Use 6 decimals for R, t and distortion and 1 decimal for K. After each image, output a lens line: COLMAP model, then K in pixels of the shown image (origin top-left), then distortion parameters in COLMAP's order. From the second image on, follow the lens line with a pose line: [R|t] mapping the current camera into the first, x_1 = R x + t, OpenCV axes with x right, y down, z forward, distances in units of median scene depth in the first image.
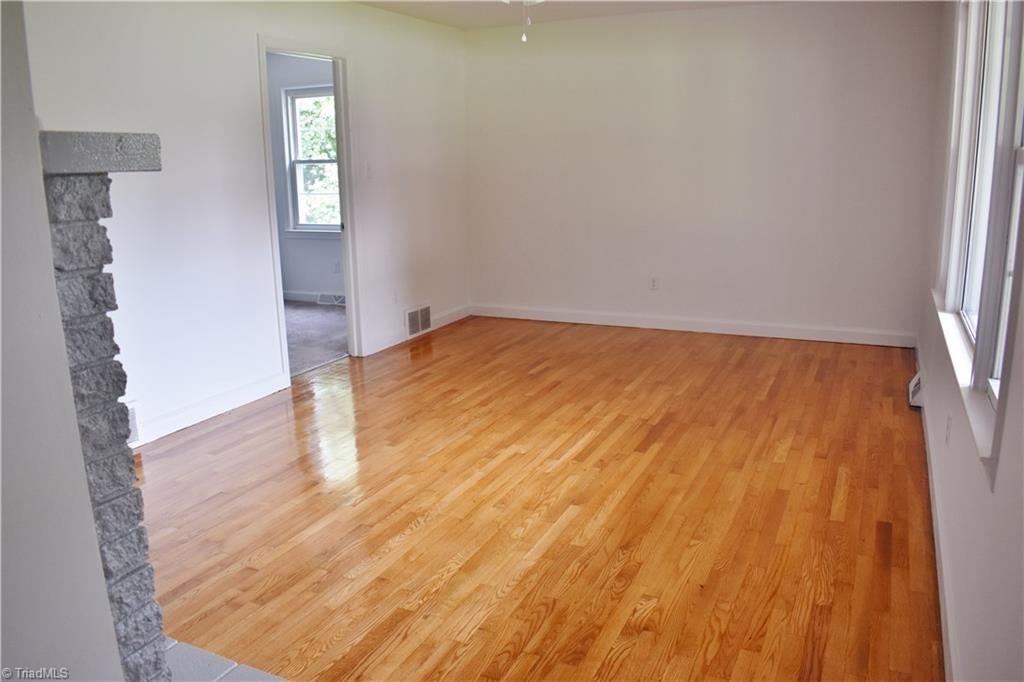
lens RADIAL K [[774.0, 0, 486.4], [0, 774.0, 338.1], [0, 0, 1]] dist [-0.030400, -0.001456]
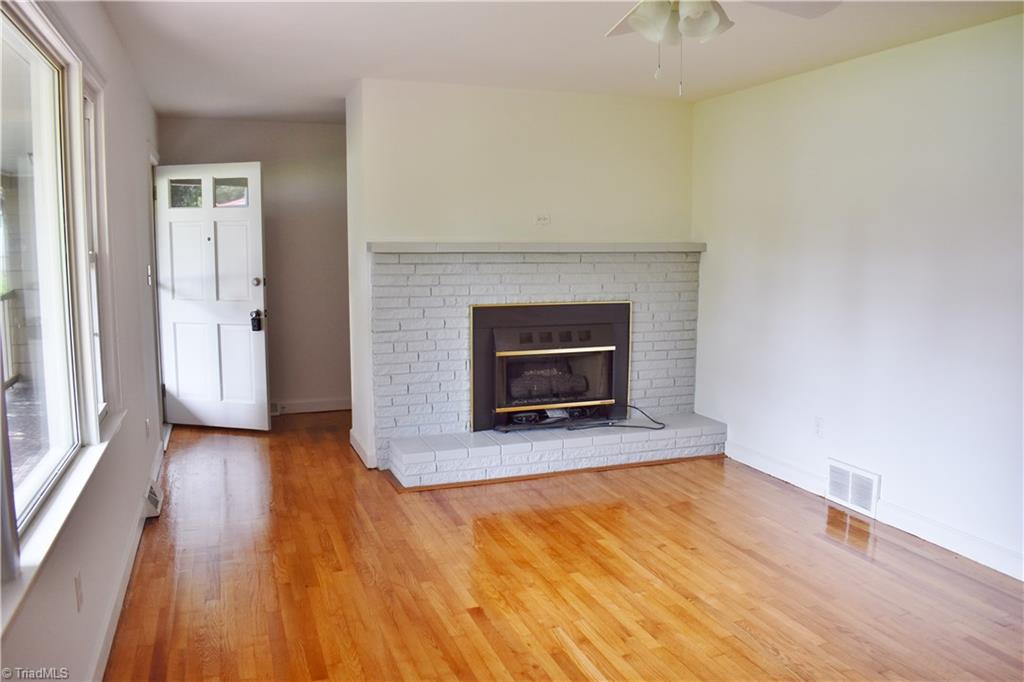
lens RADIAL K [[774.0, 0, 486.4], [0, 774.0, 338.1], [0, 0, 1]] dist [-0.030400, -0.001456]
pose [[-0.697394, 0.098422, -0.709898, 0.464500], [-0.144688, 0.950795, 0.273961, -0.224098], [0.701931, 0.293773, -0.648838, 0.952363]]
